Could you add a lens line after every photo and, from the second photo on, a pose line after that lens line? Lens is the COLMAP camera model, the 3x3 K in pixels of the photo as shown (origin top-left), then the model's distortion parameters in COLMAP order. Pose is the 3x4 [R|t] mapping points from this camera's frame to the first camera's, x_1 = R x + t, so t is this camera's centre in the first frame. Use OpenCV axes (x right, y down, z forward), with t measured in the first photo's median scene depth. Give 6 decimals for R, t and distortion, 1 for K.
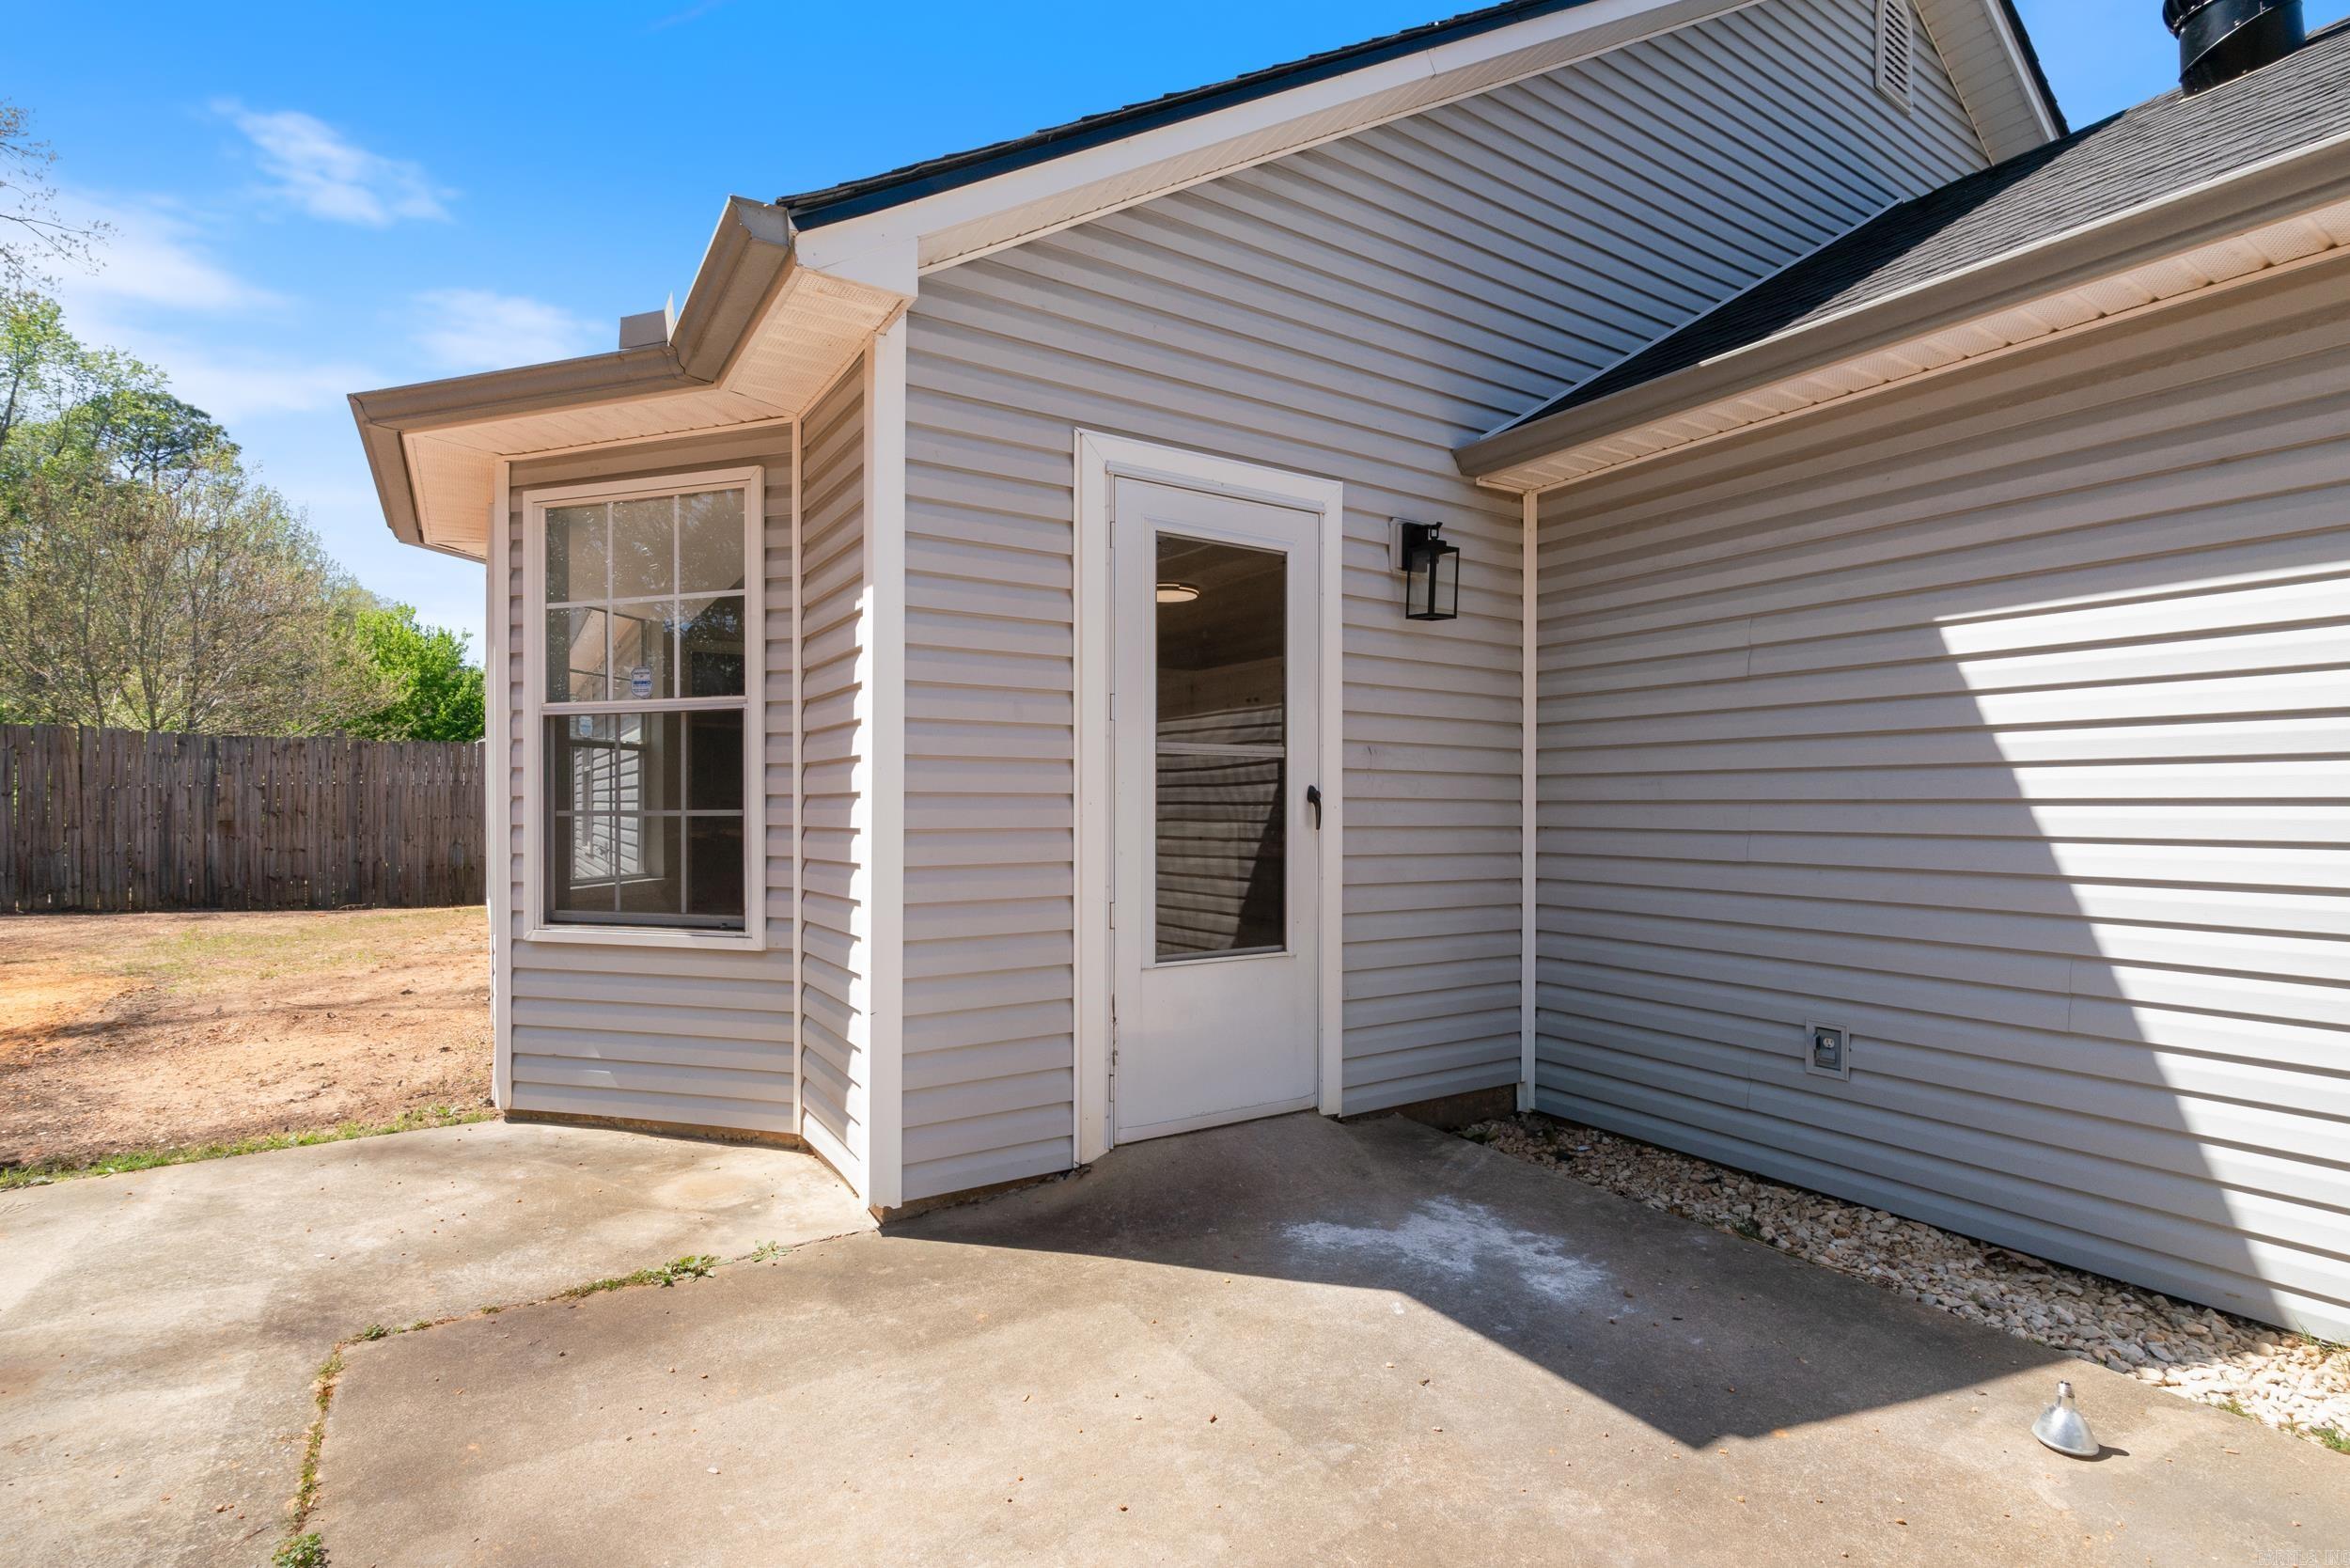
lens RADIAL K [[1091.6, 0, 1188.7], [0, 1091.6, 797.4], [0, 0, 1]] dist [-0.004231, -0.000141]
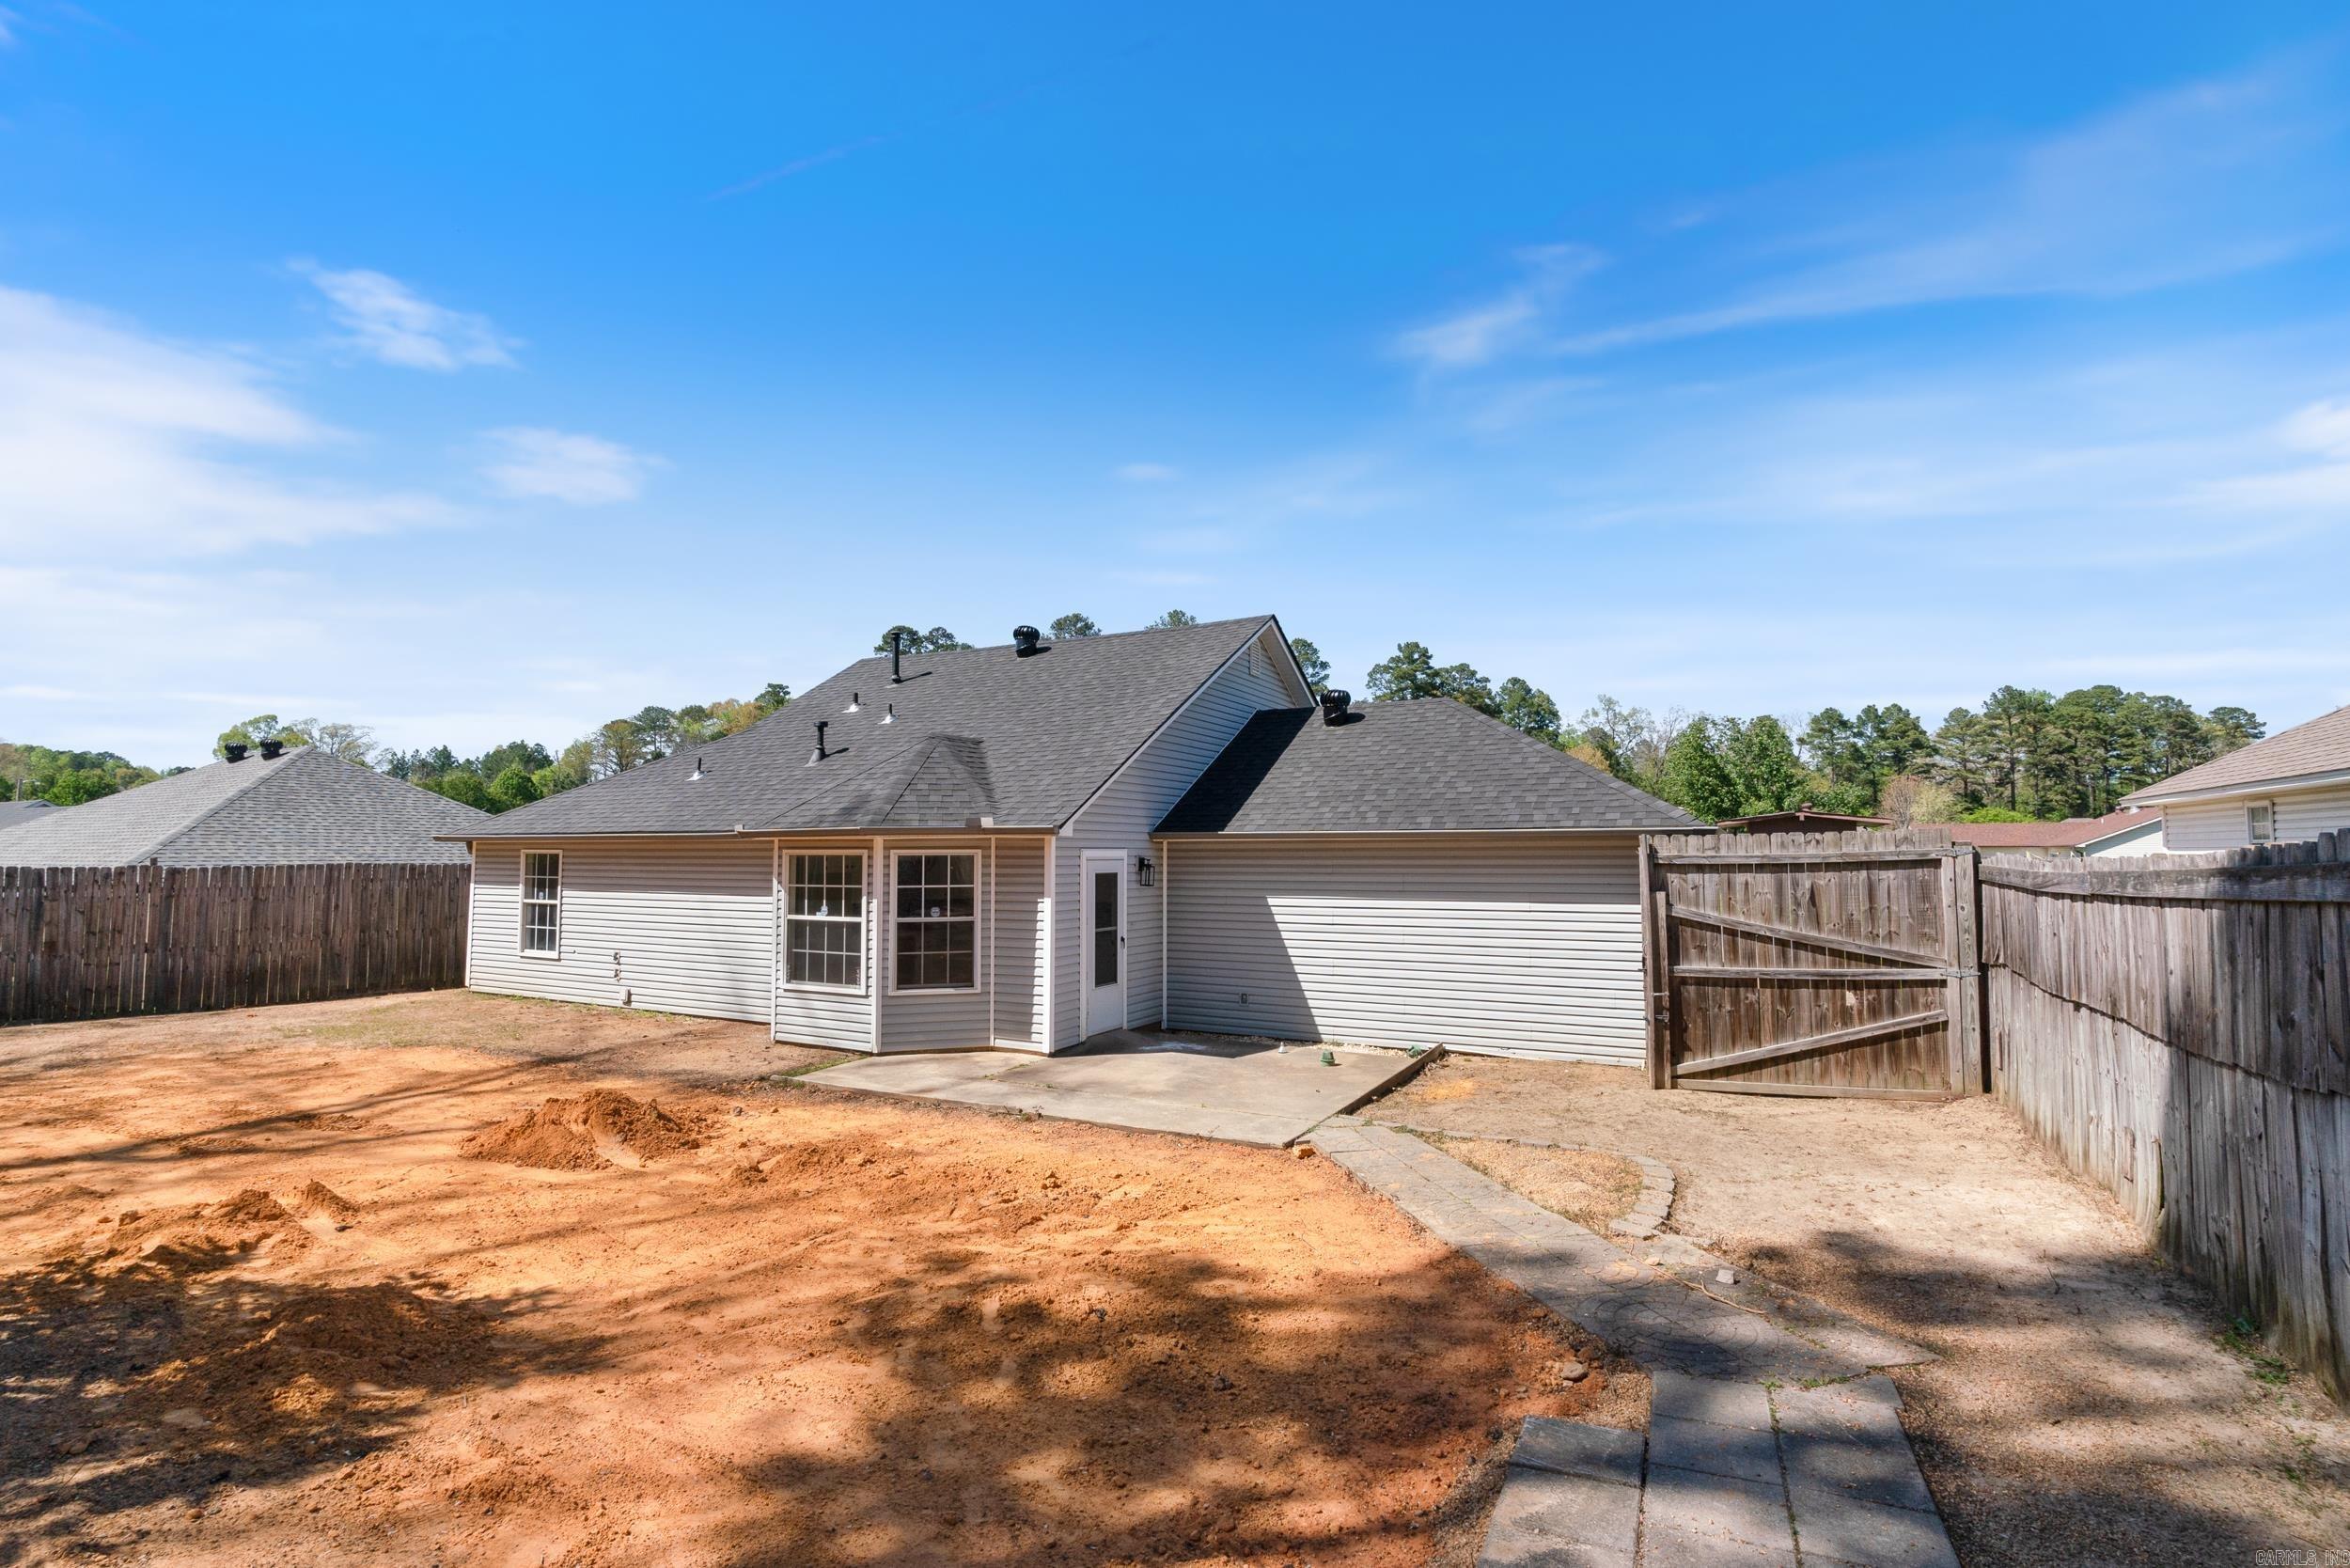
lens RADIAL K [[1091.6, 0, 1175.0], [0, 1091.6, 798.6], [0, 0, 1]] dist [-0.004231, -0.000141]
pose [[0.873074, 0.020329, 0.487164, -1.464163], [-0.001089, 0.999209, -0.039744, -0.315437], [-0.487586, 0.034169, 0.872406, -2.187738]]
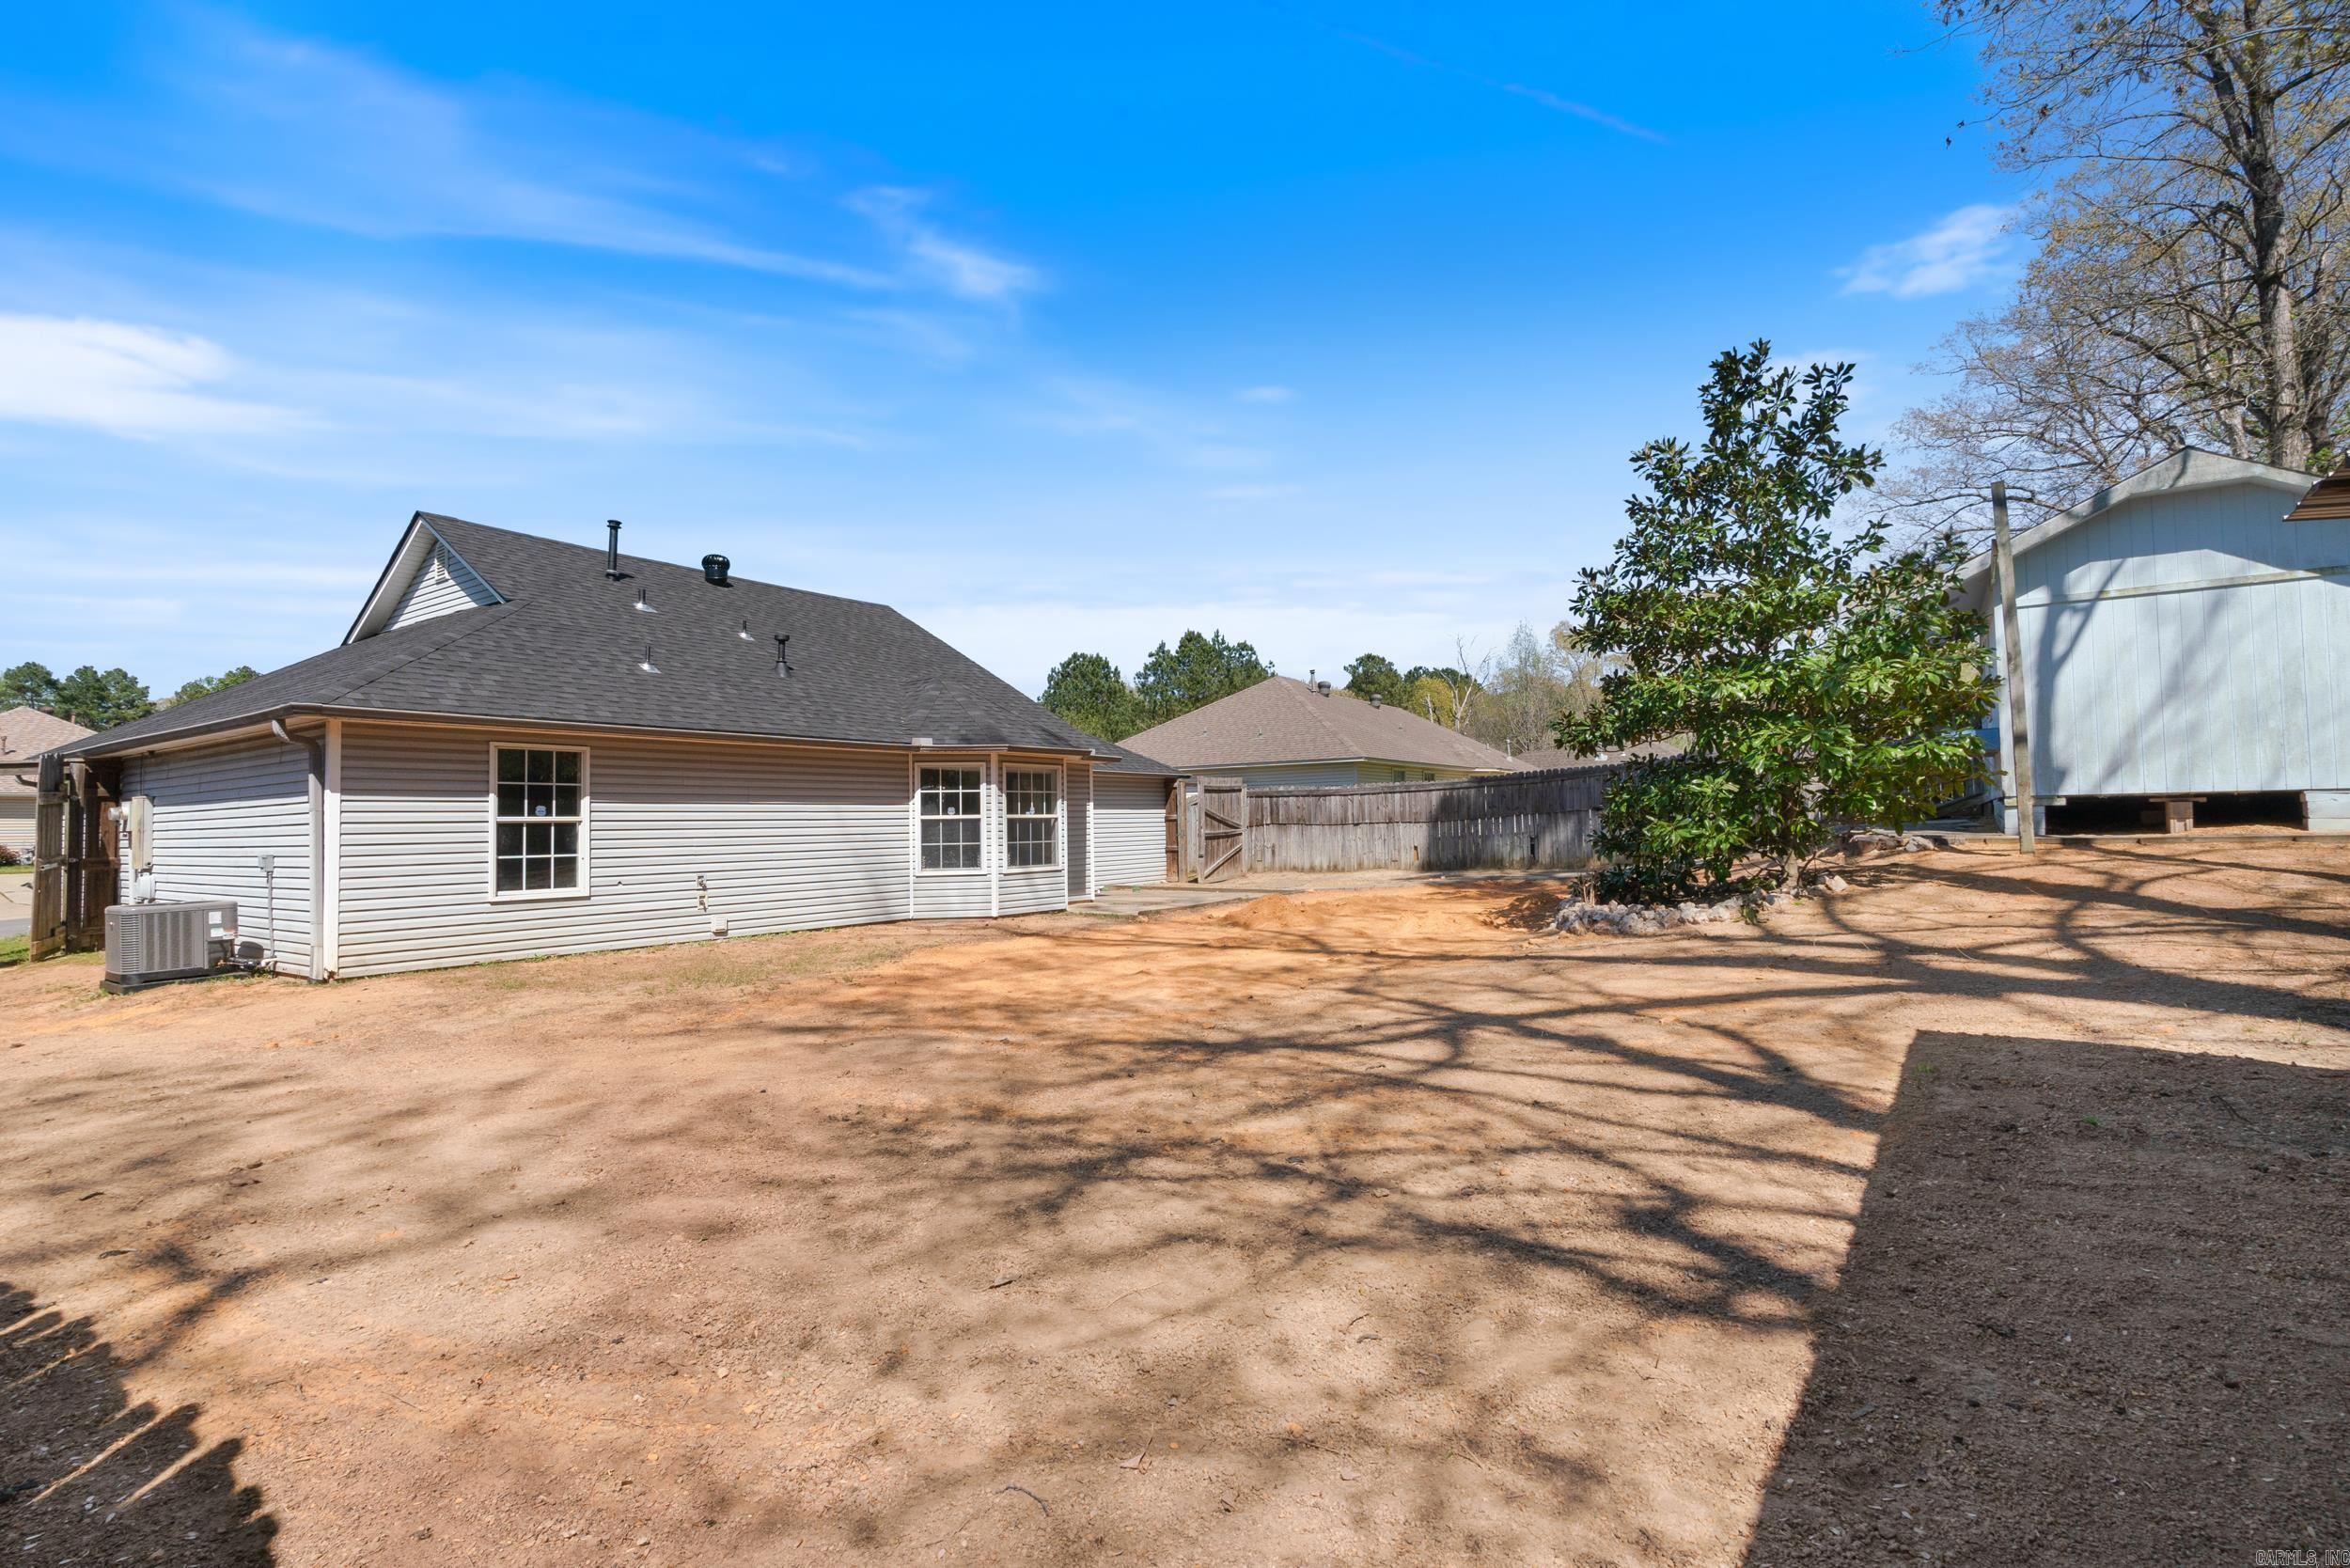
lens RADIAL K [[1091.6, 0, 1165.2], [0, 1091.6, 782.1], [0, 0, 1]] dist [-0.004231, -0.000141]
pose [[-0.384045, 0.038613, 0.922506, -5.010888], [0.008062, 0.999227, -0.038468, -0.048069], [-0.923279, -0.007336, -0.384060, 2.412075]]
